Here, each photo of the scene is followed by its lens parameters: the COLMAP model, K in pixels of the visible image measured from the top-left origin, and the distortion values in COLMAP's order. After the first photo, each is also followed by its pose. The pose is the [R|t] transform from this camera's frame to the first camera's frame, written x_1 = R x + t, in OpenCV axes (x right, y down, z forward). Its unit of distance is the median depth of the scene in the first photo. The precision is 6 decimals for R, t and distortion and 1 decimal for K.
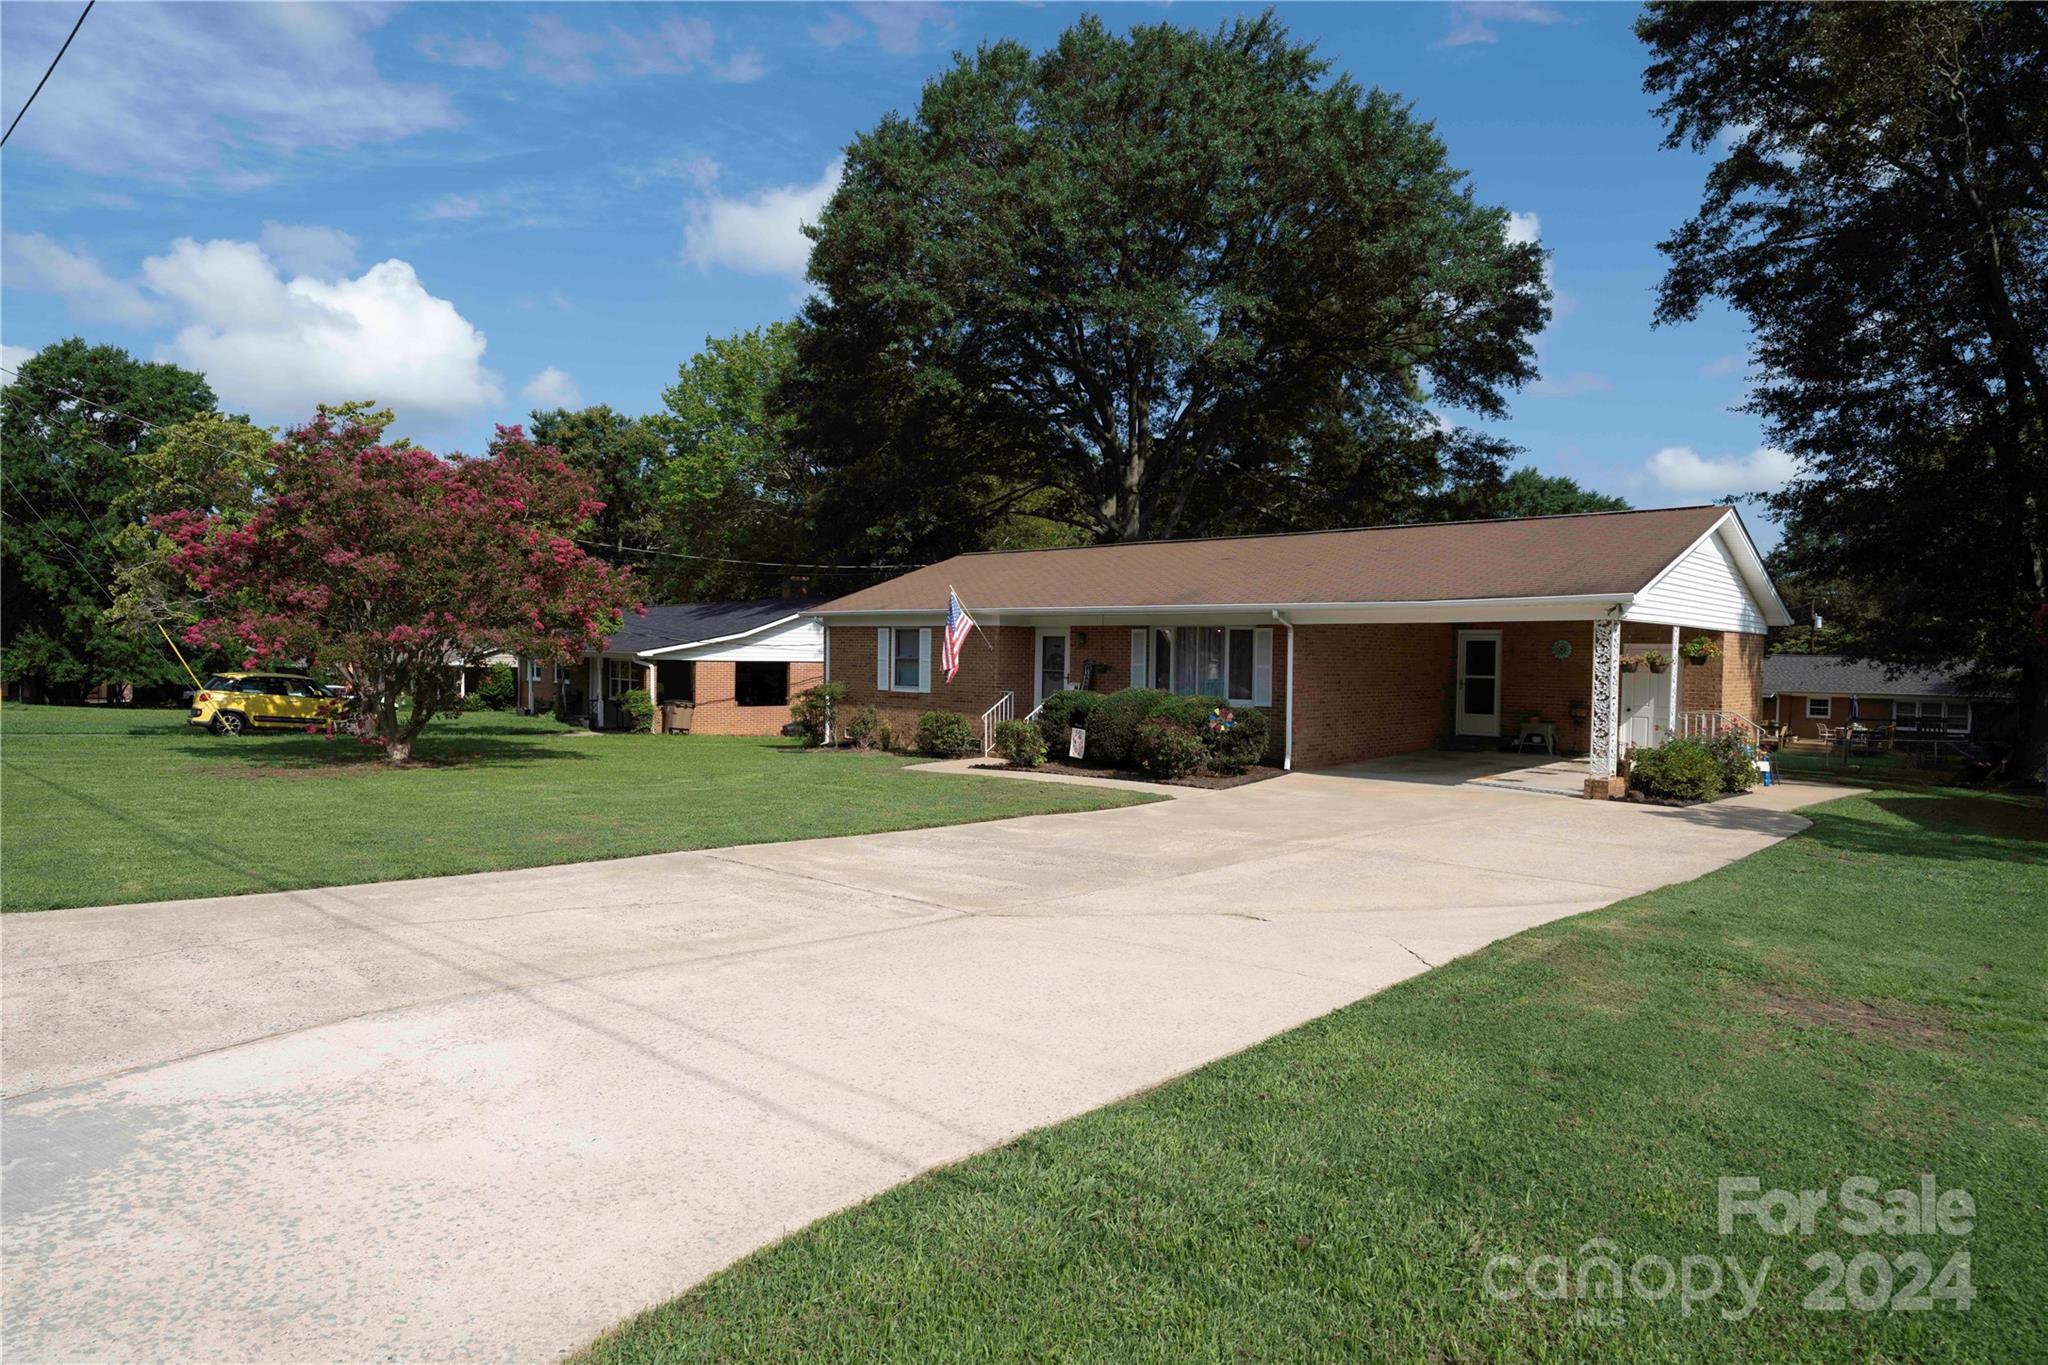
lens RADIAL K [[1177.9, 0, 1025.5], [0, 1177.9, 688.9], [0, 0, 1]] dist [-0.003672, -0.000200]
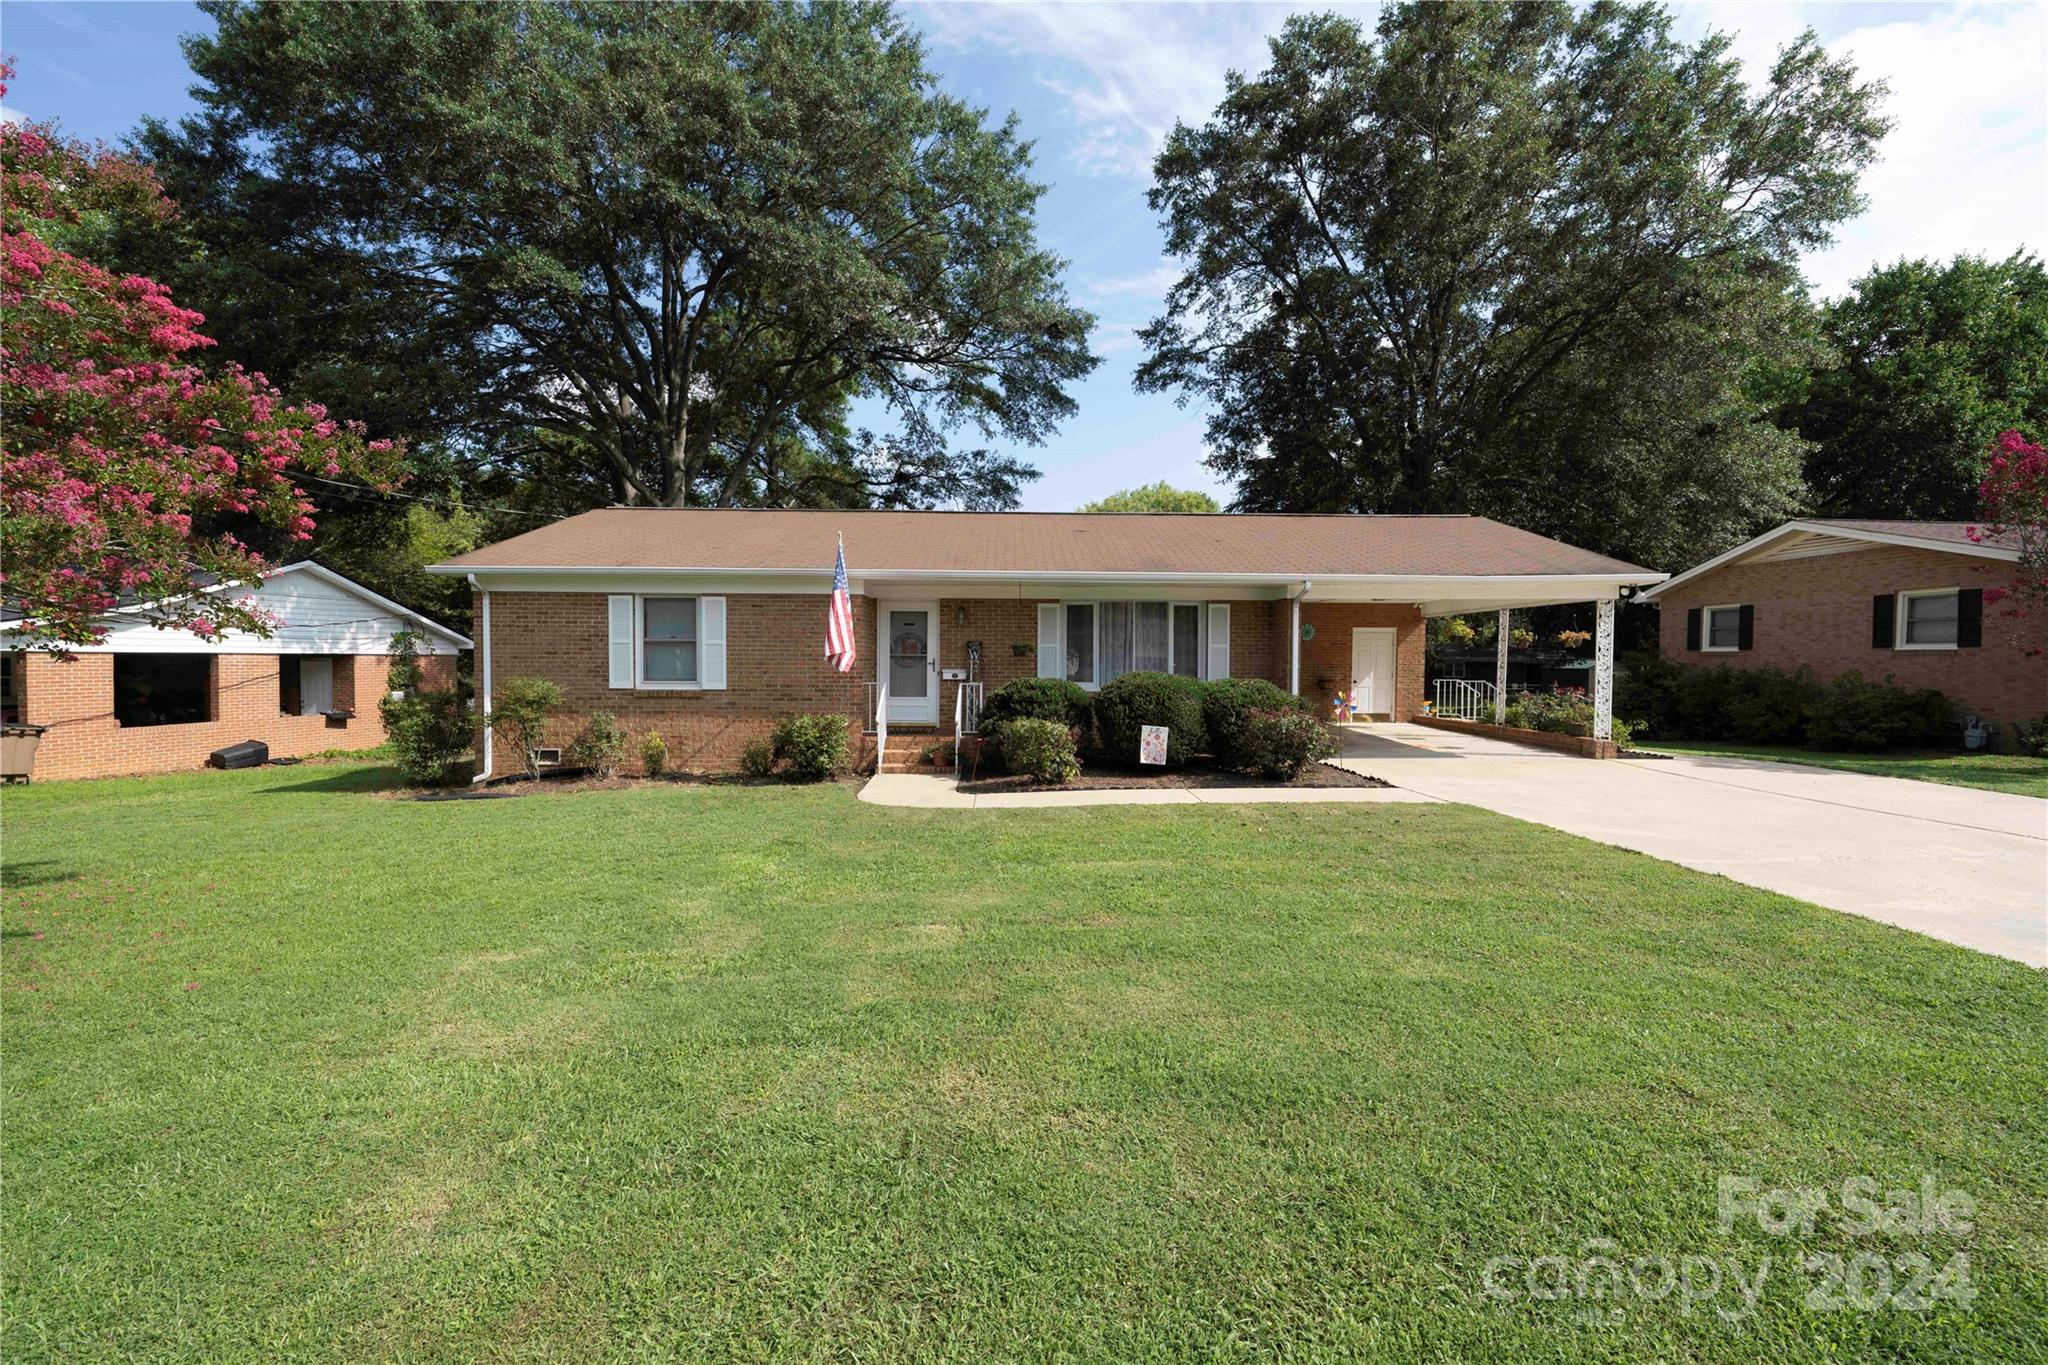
lens RADIAL K [[873.9, 0, 1024.0], [0, 873.9, 682.5], [0, 0, 1]] dist [-0.000051, -0.000282]
pose [[0.717892, -0.029116, 0.695545, -0.242579], [0.026398, 0.999545, 0.014595, -0.002673], [-0.695654, 0.007883, 0.718334, 0.390674]]
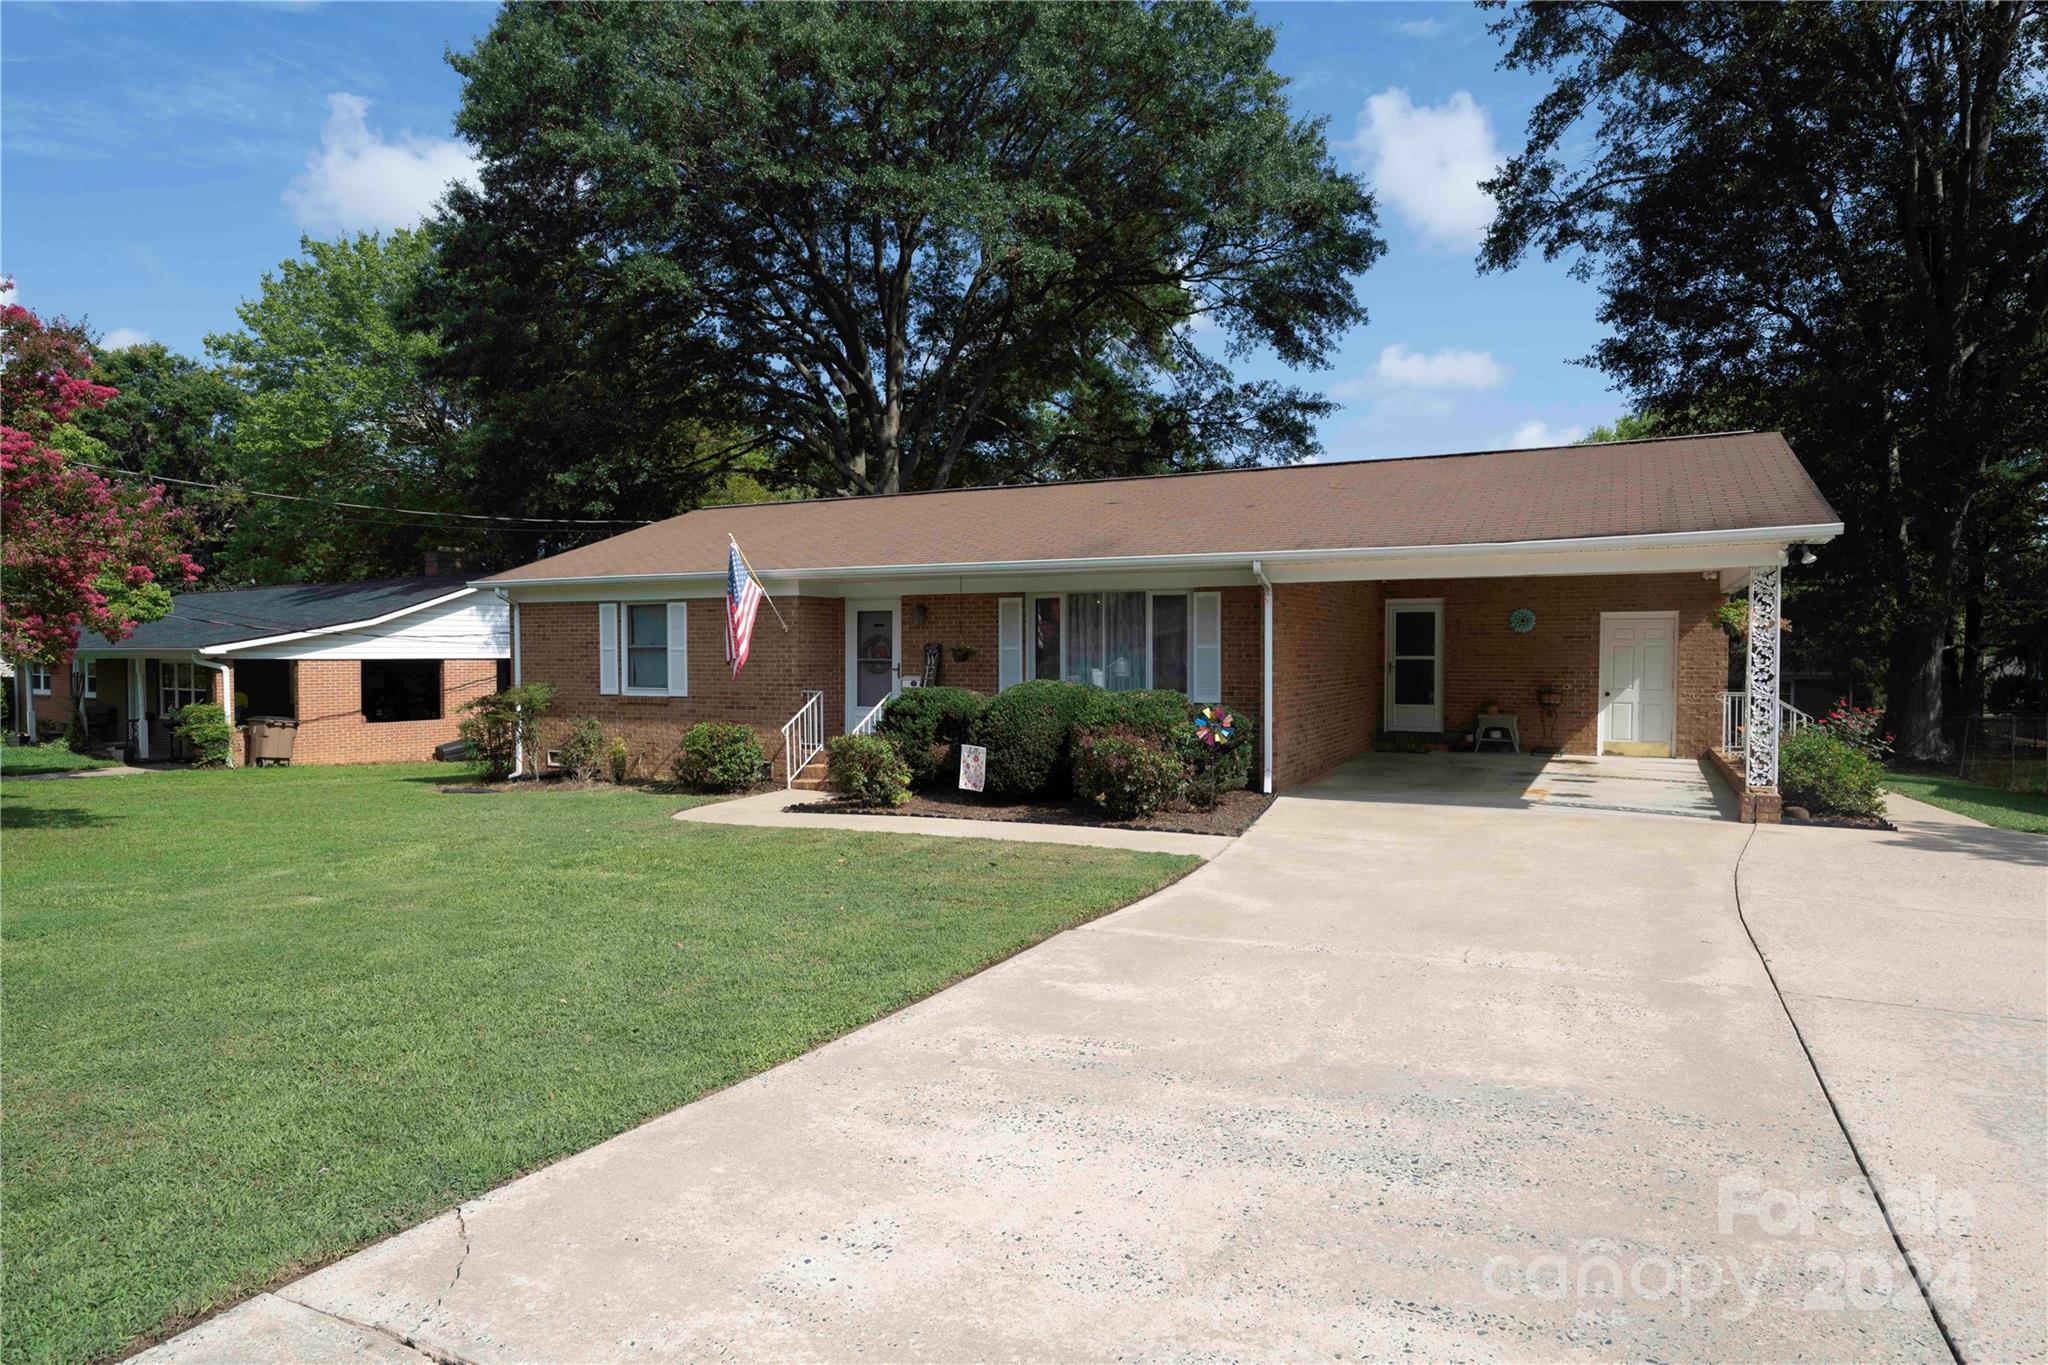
lens RADIAL K [[1177.9, 0, 1025.5], [0, 1177.9, 688.9], [0, 0, 1]] dist [-0.003672, -0.000200]
pose [[0.960365, -0.024926, 0.277629, -0.063262], [0.024259, 0.999689, 0.005838, -0.000111], [-0.277688, 0.001129, 0.960671, 0.223031]]
